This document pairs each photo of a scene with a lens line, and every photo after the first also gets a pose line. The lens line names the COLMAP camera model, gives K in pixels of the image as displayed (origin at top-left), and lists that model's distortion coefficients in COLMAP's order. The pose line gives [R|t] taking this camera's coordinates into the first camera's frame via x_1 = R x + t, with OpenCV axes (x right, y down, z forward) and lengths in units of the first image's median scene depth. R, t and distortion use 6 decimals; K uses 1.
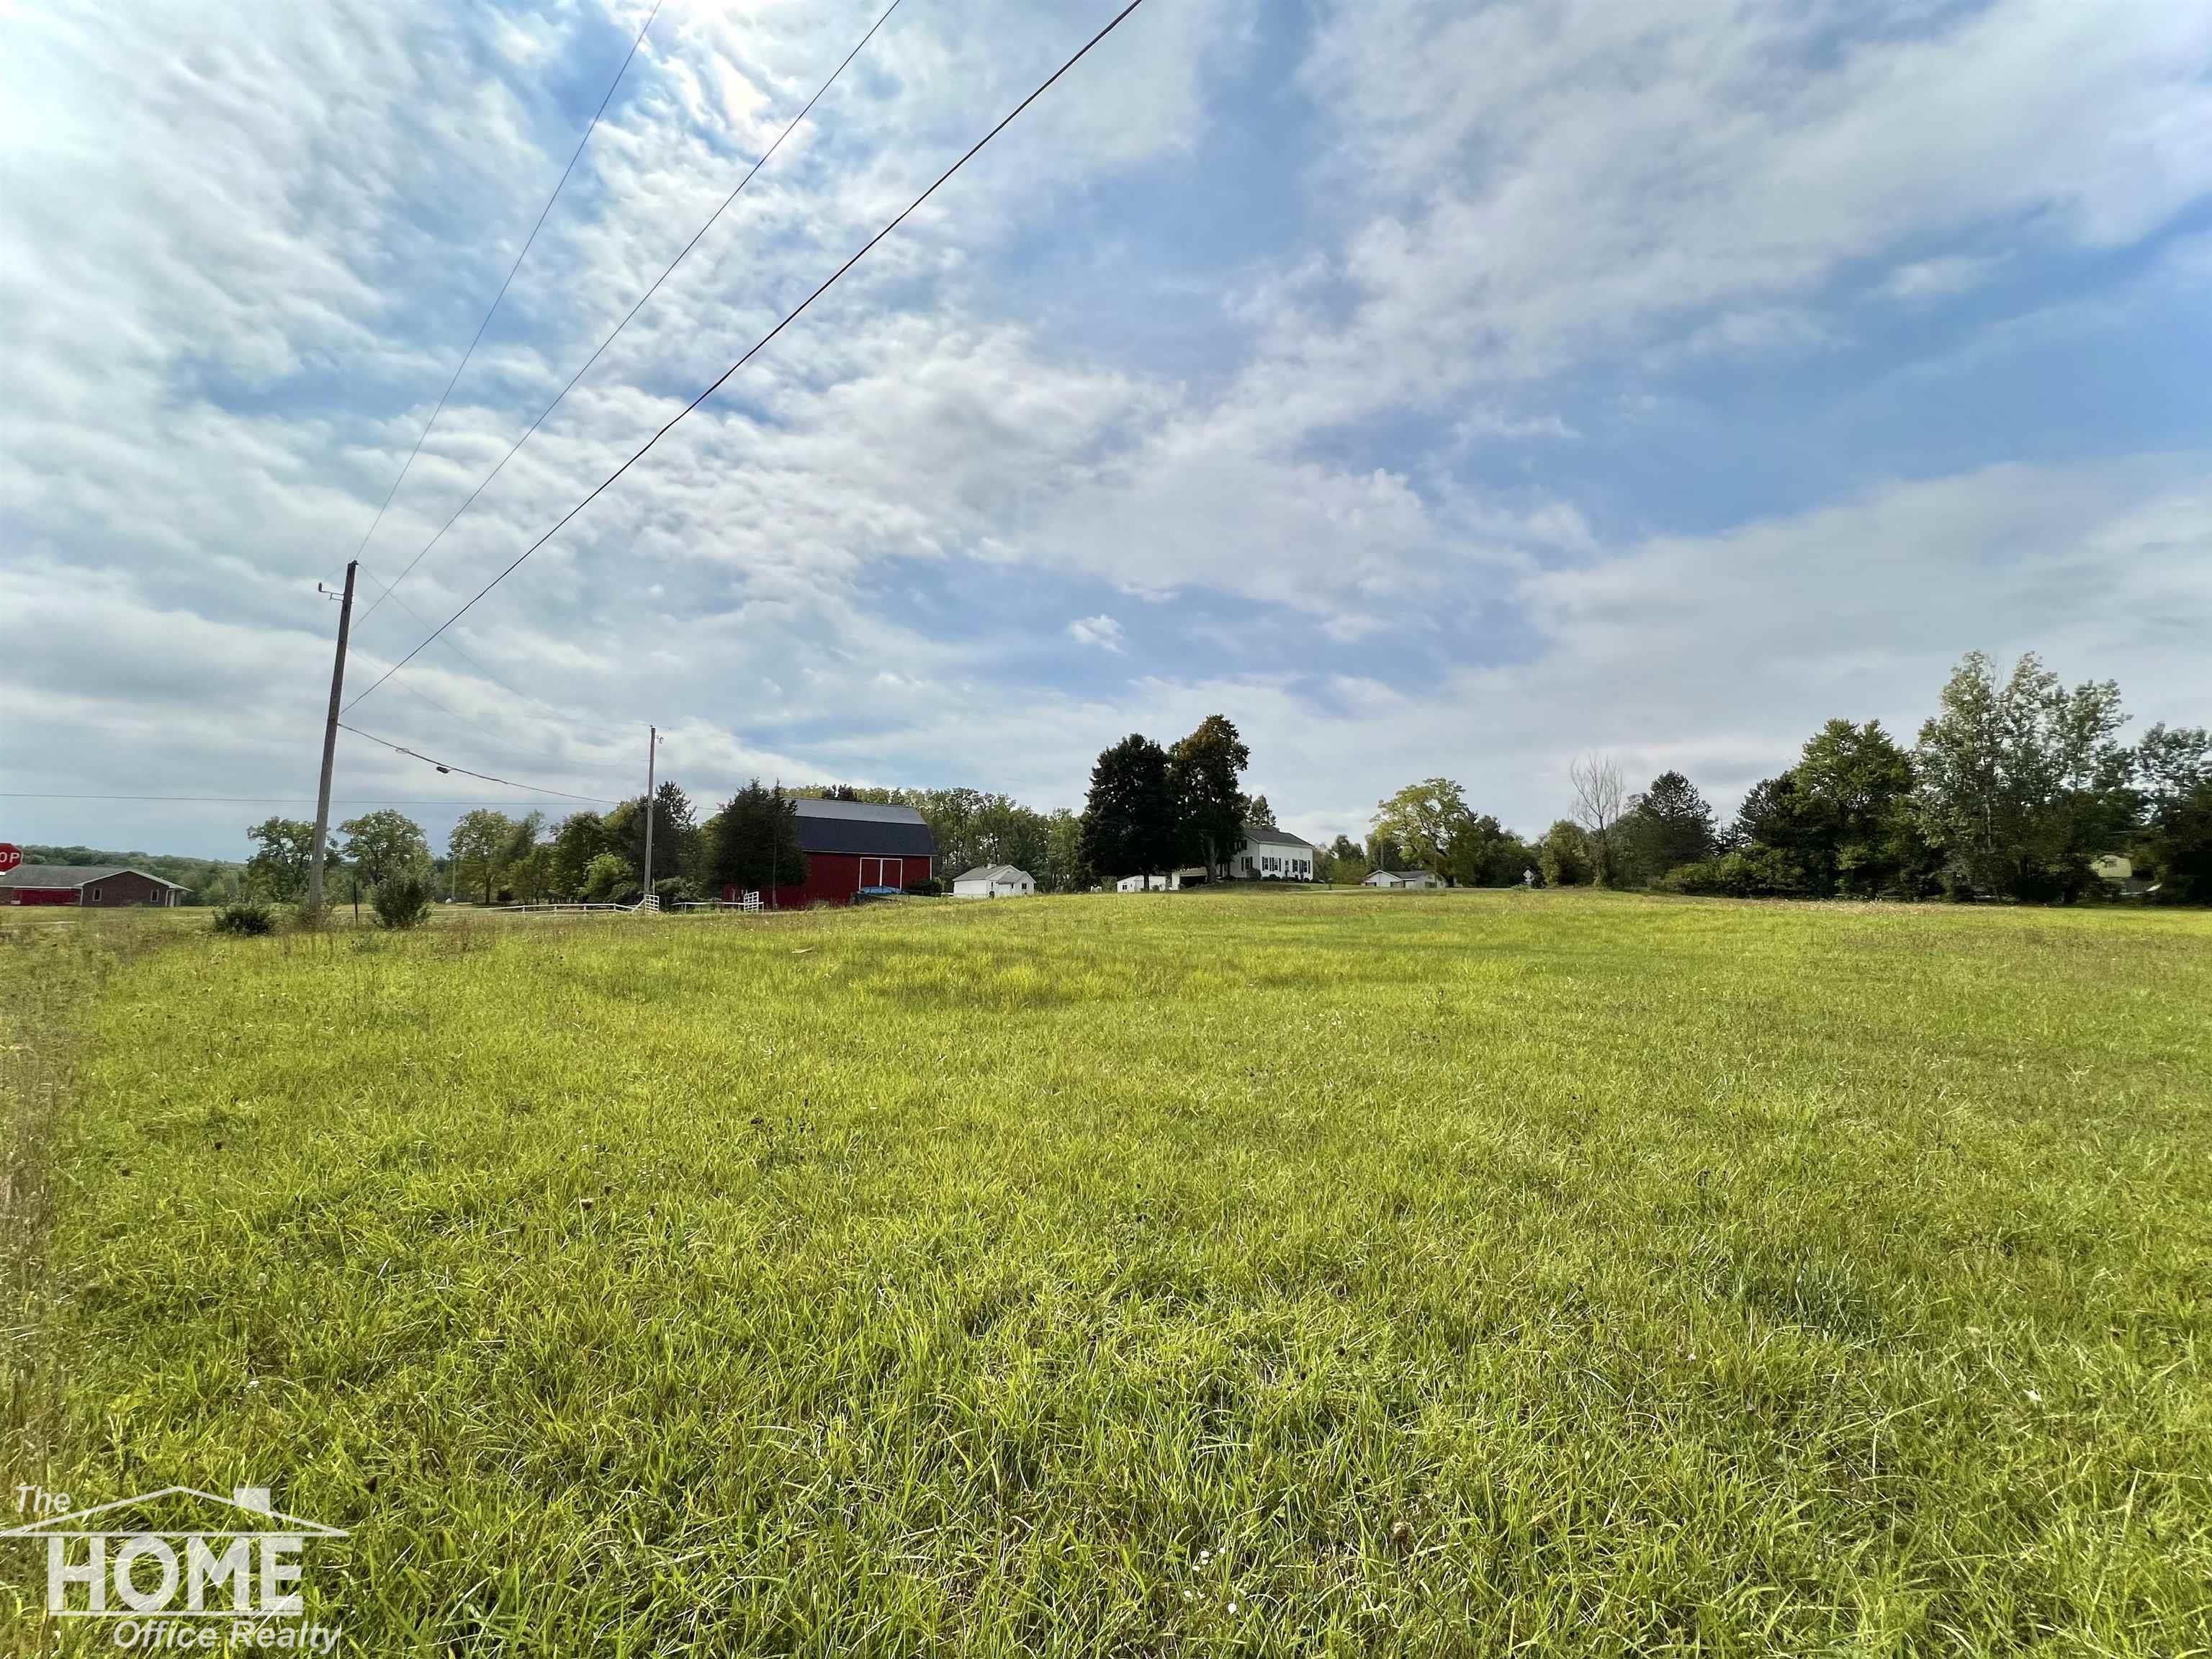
lens RADIAL K [[872.7, 0, 1124.0], [0, 872.7, 823.8], [0, 0, 1]] dist [-0.001265, 0.000465]
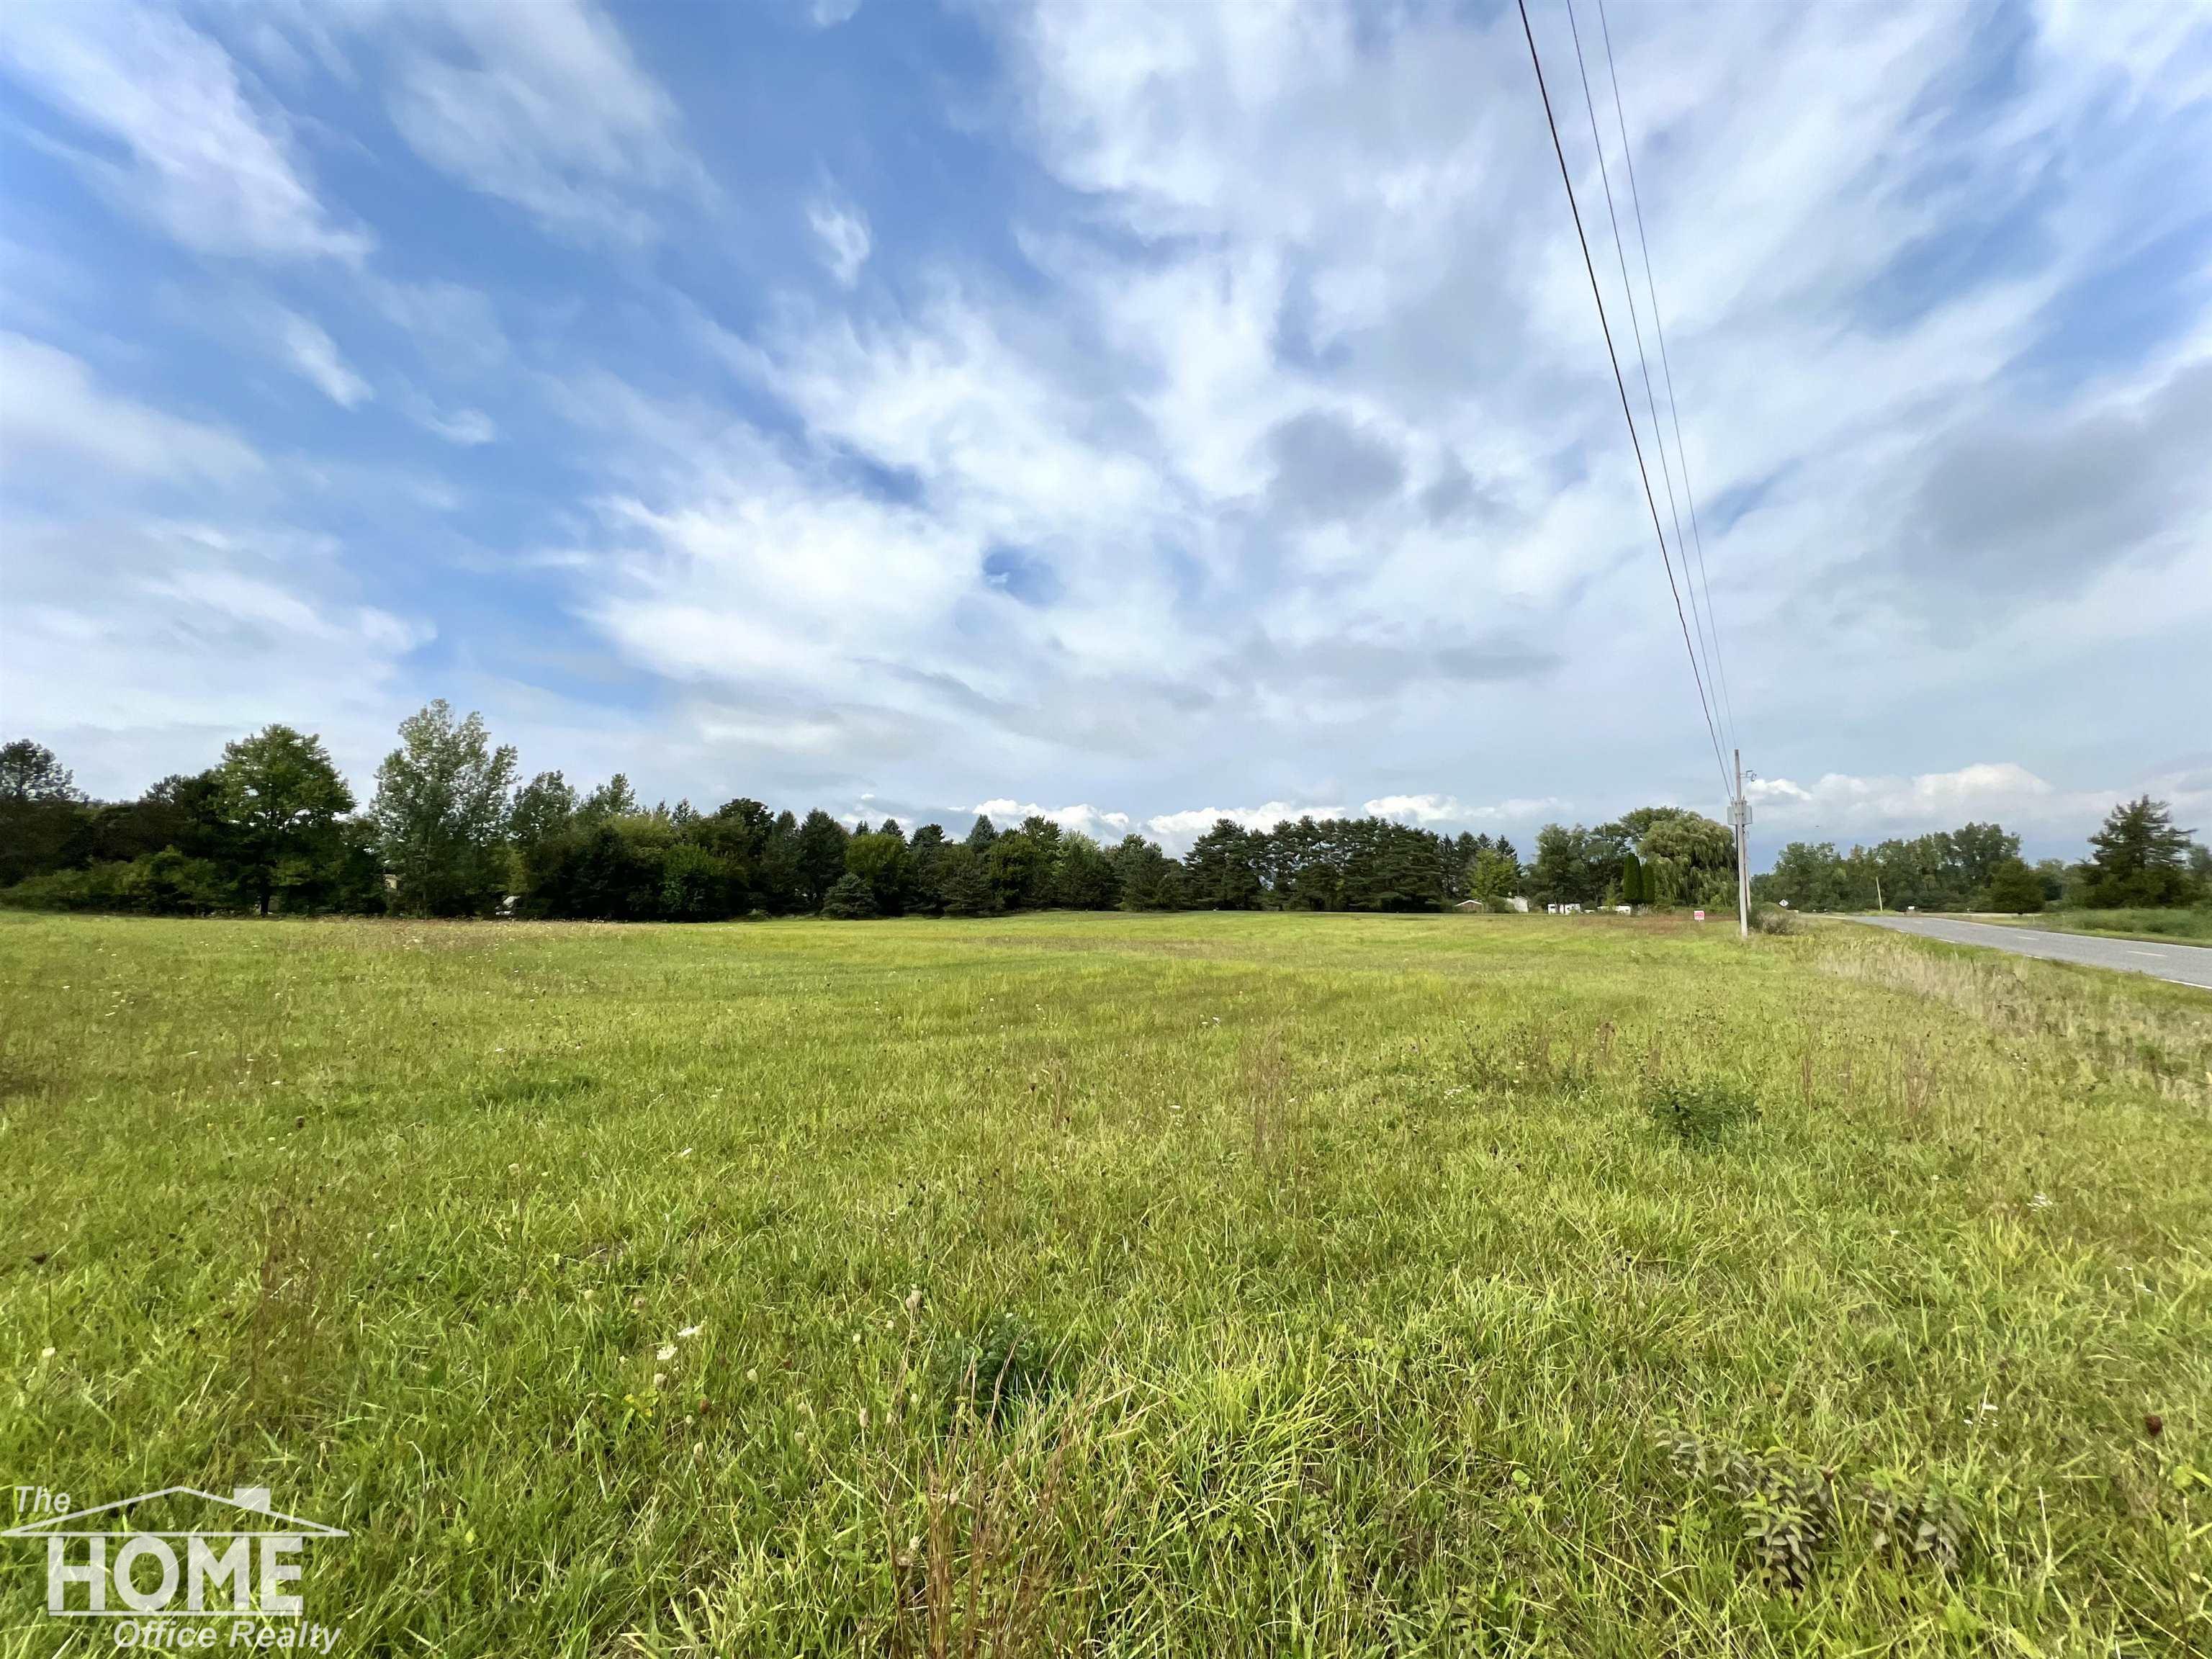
lens RADIAL K [[872.7, 0, 1106.8], [0, 872.7, 841.9], [0, 0, 1]] dist [-0.001265, 0.000465]
pose [[-0.113463, 0.076807, 0.990569, -0.210196], [-0.085306, 0.992572, -0.086734, 0.010305], [-0.989873, -0.094343, -0.106068, 0.200661]]
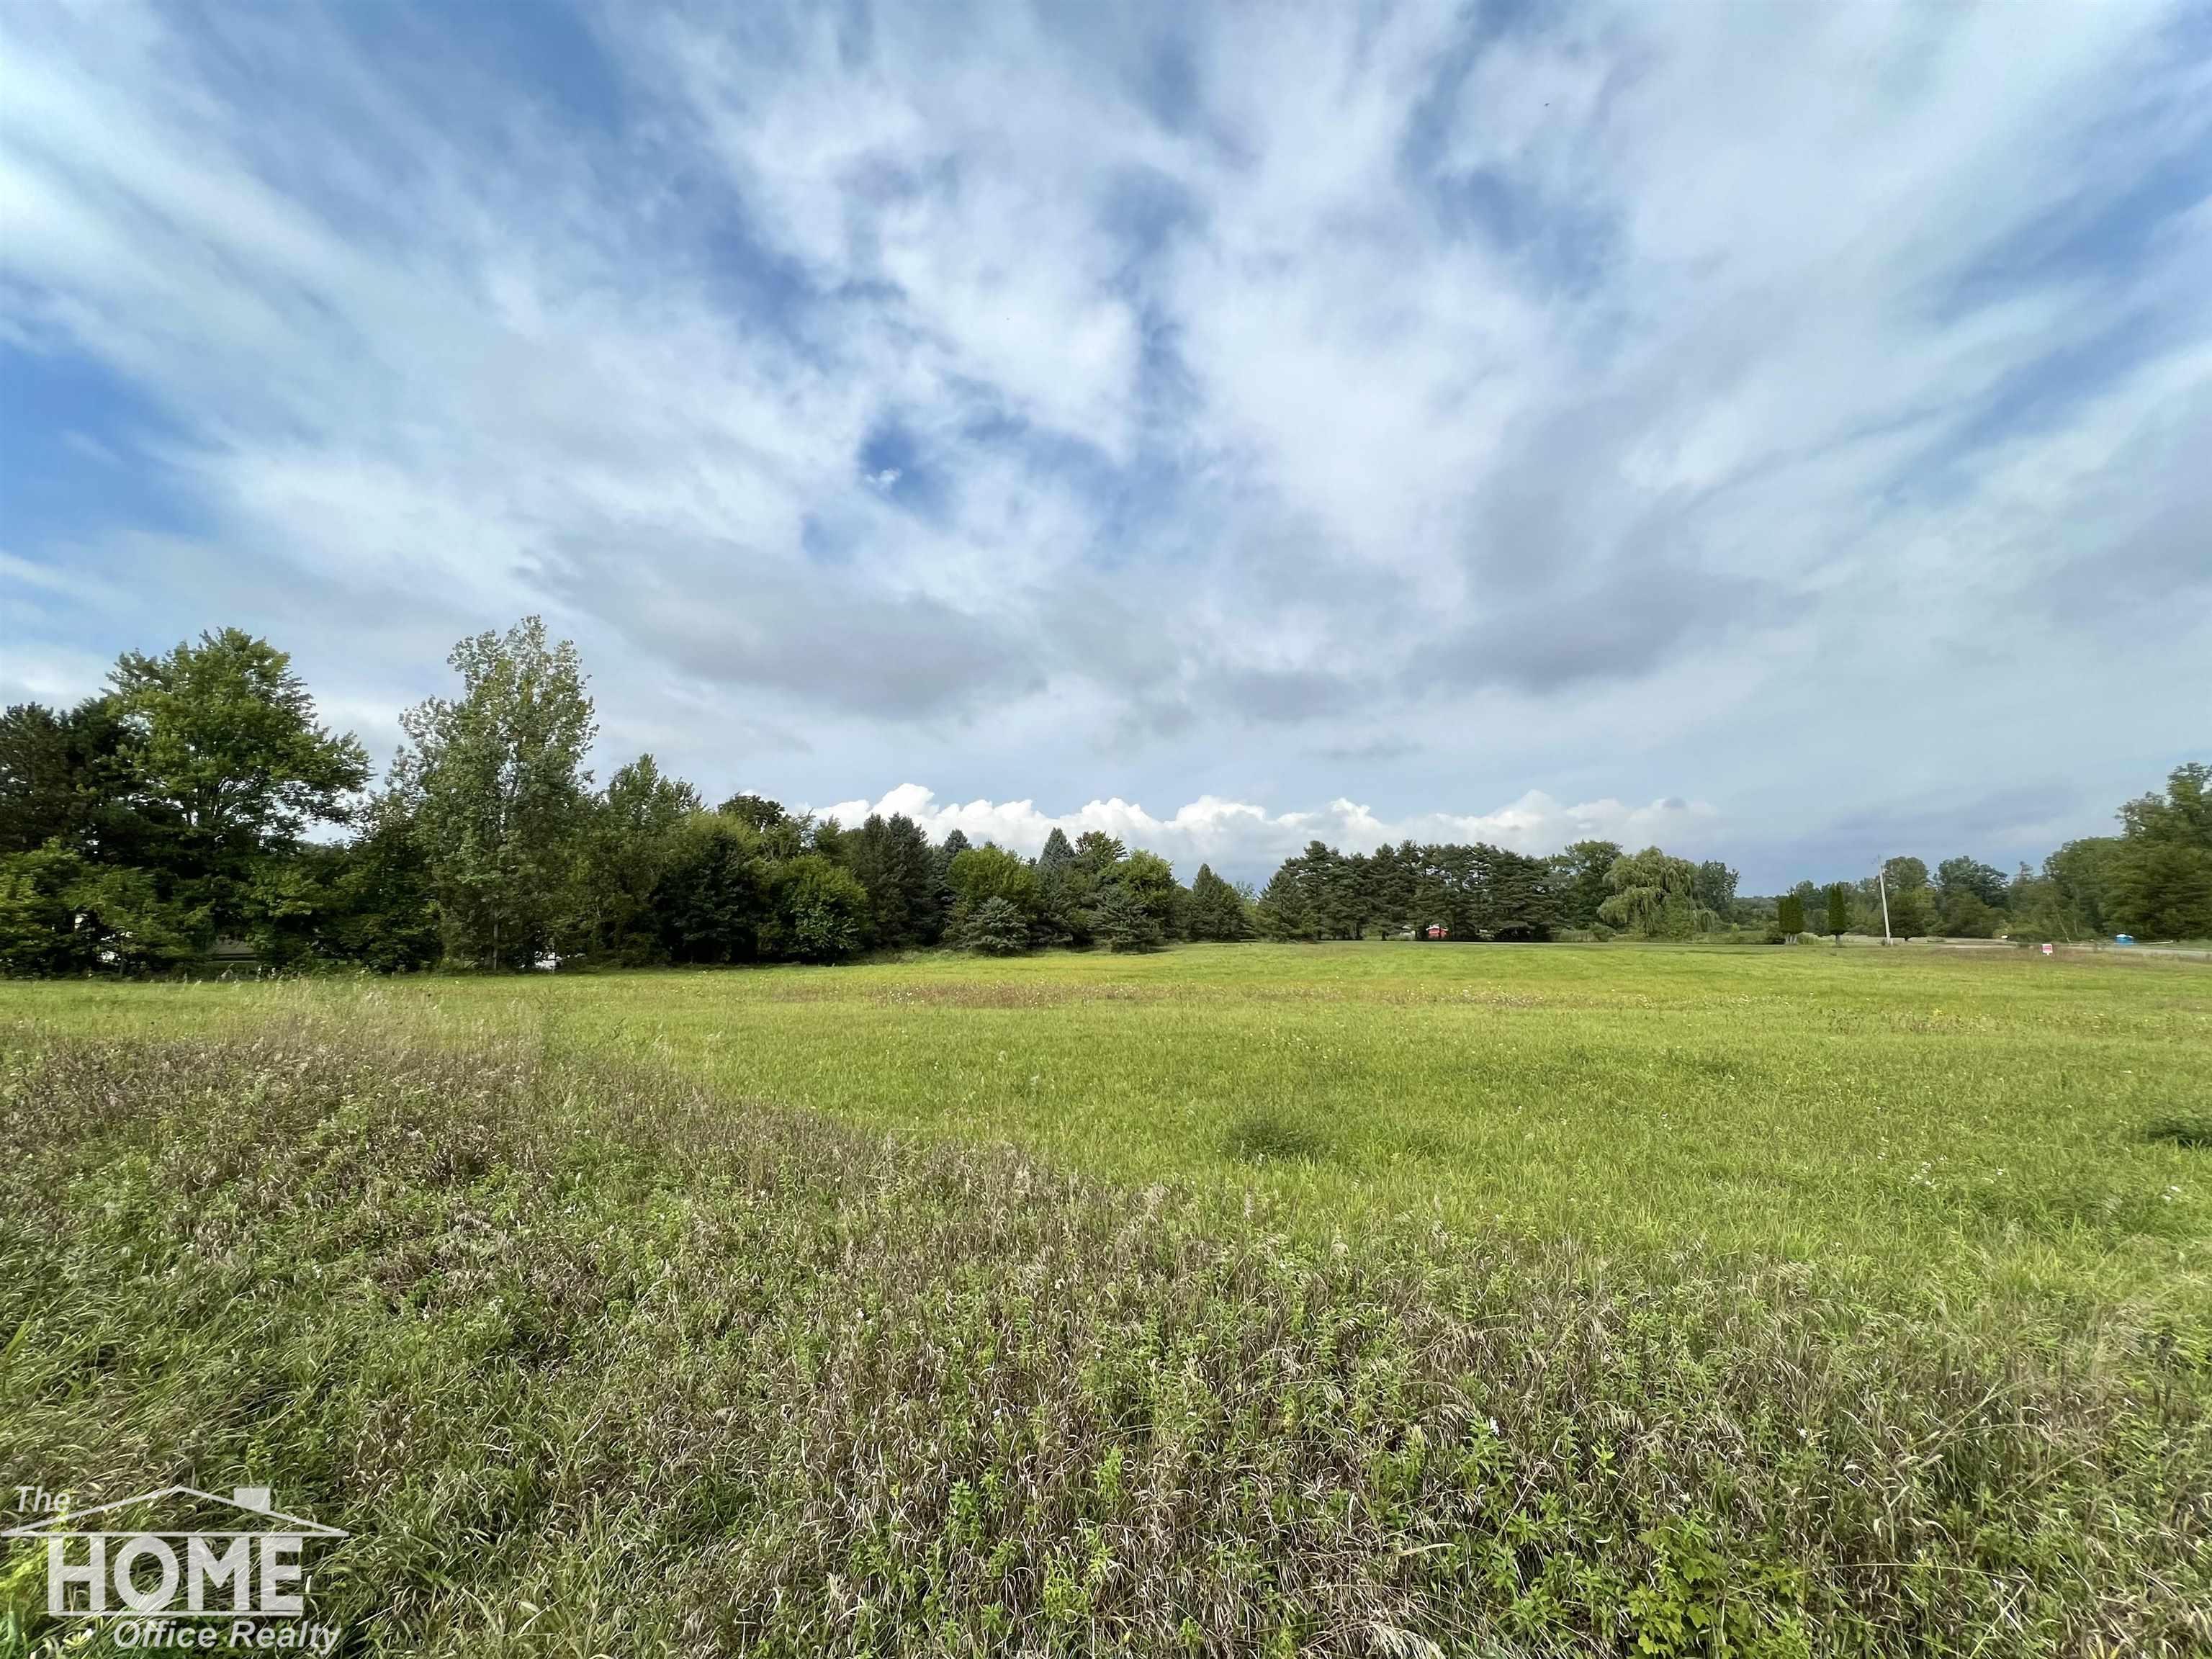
lens RADIAL K [[872.7, 0, 1107.4], [0, 872.7, 816.5], [0, 0, 1]] dist [-0.001265, 0.000465]
pose [[-0.423530, 0.124992, 0.897218, 0.120324], [-0.069740, 0.982997, -0.169862, 0.045108], [-0.903194, -0.134513, -0.407611, 0.716991]]
